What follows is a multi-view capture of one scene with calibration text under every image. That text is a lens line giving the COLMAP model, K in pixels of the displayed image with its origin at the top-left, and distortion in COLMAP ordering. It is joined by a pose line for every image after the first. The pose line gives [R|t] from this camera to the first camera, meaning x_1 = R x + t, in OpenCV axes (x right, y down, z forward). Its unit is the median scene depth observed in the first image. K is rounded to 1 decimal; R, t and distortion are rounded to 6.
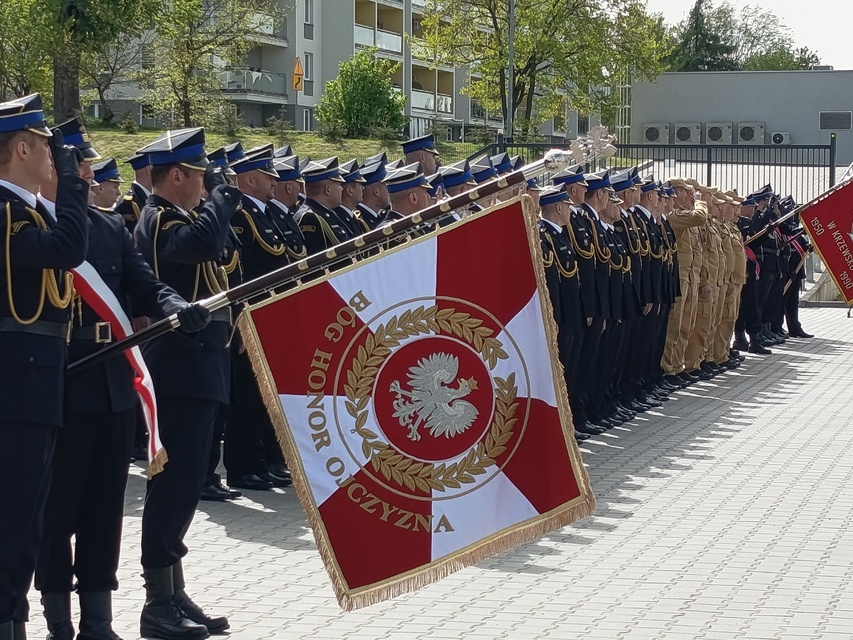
lens RADIAL K [[2792.3, 0, 428.9], [0, 2792.3, 320.9], [0, 0, 1]] dist [-0.185567, 0.000000]
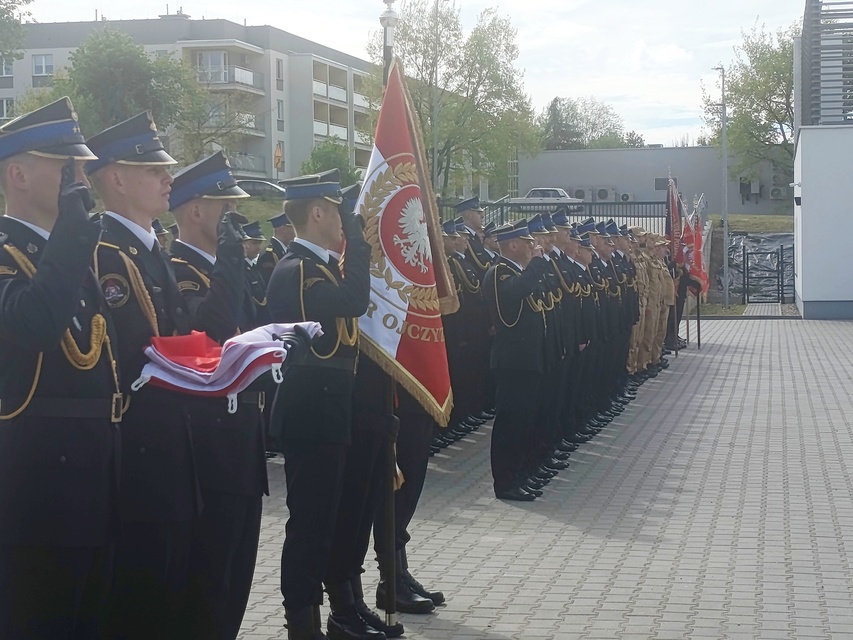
lens RADIAL K [[1998.2, 0, 420.7], [0, 1998.2, 320.1], [0, 0, 1]] dist [0.041973, 0.000000]
pose [[0.999573, -0.016131, 0.024358, -0.101887], [0.016274, 0.999851, -0.005673, -0.008597], [-0.024263, 0.006067, 0.999687, 0.114840]]
